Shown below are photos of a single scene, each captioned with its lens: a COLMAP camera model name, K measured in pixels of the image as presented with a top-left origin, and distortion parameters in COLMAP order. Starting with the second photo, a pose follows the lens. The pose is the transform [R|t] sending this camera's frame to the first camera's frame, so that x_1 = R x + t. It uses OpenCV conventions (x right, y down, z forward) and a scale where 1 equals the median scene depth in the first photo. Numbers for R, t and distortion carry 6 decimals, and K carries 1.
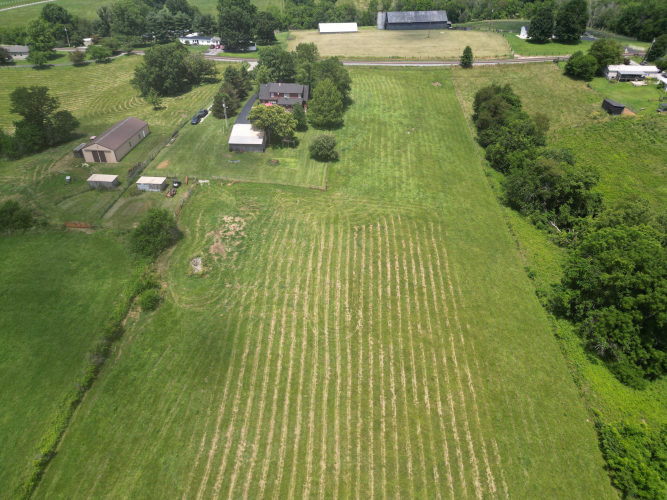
lens RADIAL K [[465.7, 0, 334.6], [0, 465.7, 245.7], [0, 0, 1]] dist [0.061922, -0.056381]
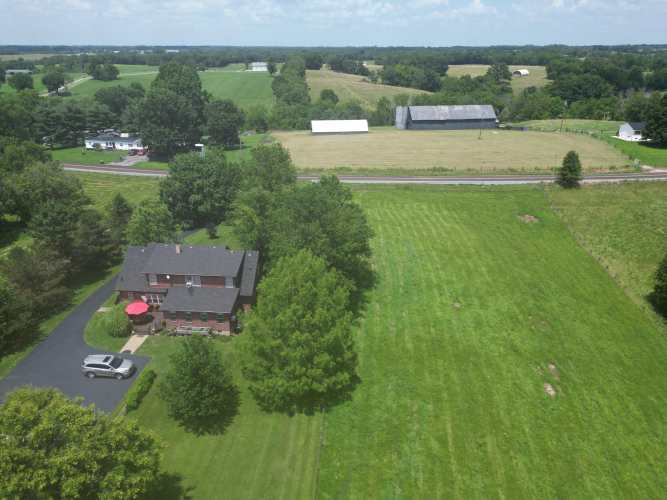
lens RADIAL K [[465.7, 0, 332.5], [0, 465.7, 244.6], [0, 0, 1]] dist [0.061922, -0.056381]
pose [[0.999968, 0.001772, -0.007823, 0.005517], [-0.003332, 0.978909, -0.204272, -0.296717], [0.007296, 0.204291, 0.978883, 0.701108]]
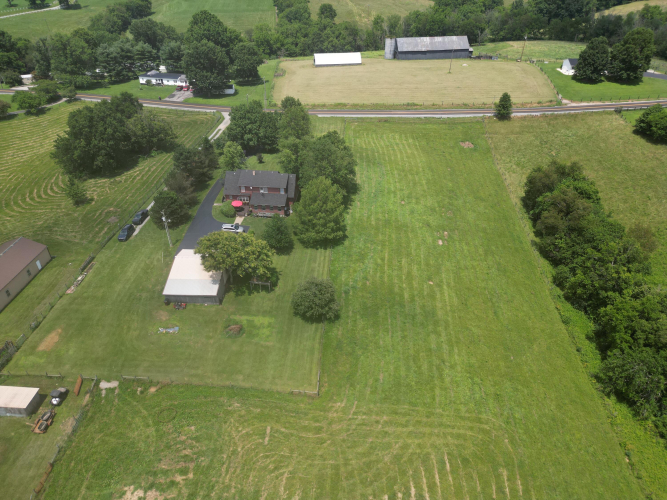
lens RADIAL K [[465.7, 0, 333.1], [0, 465.7, 244.8], [0, 0, 1]] dist [0.061922, -0.056381]
pose [[0.999999, 0.000244, -0.001231, 0.001188], [-0.000246, 0.999998, -0.001776, -0.256590], [0.001231, 0.001776, 0.999998, 0.338145]]
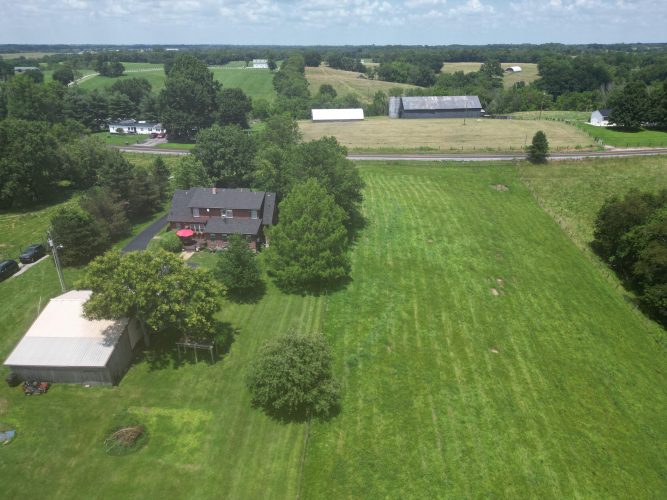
lens RADIAL K [[465.7, 0, 332.9], [0, 465.7, 244.7], [0, 0, 1]] dist [0.061922, -0.056381]
pose [[0.999993, -0.000463, -0.003804, 0.005194], [-0.000316, 0.979314, -0.202347, -0.211490], [0.003819, 0.202346, 0.979307, 0.595818]]
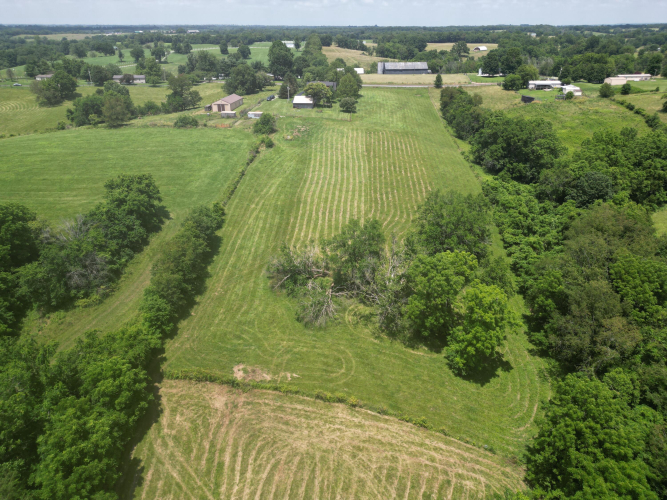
lens RADIAL K [[465.7, 0, 336.7], [0, 465.7, 246.9], [0, 0, 1]] dist [0.061922, -0.056381]
pose [[0.999998, -0.001168, -0.001738, -0.056377], [0.000868, 0.986515, -0.163666, 0.534841], [0.001906, 0.163665, 0.986514, -0.563311]]
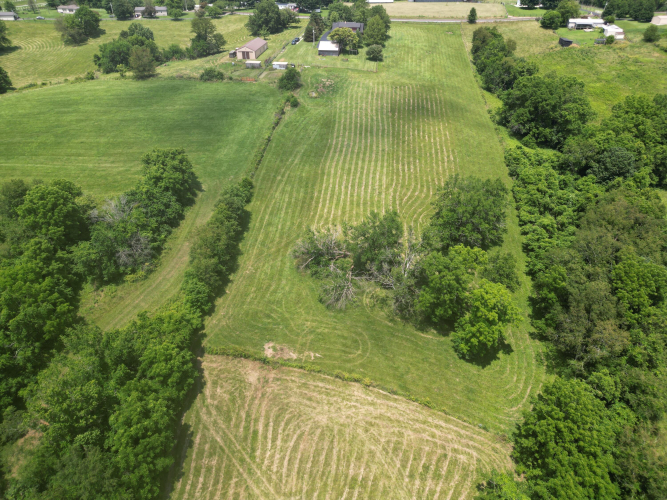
lens RADIAL K [[465.7, 0, 337.1], [0, 465.7, 245.8], [0, 0, 1]] dist [0.061922, -0.056381]
pose [[0.998584, 0.028611, -0.044844, -0.056215], [-0.028628, 0.999590, 0.000244, 0.440622], [0.044833, 0.001041, 0.998994, -0.626940]]
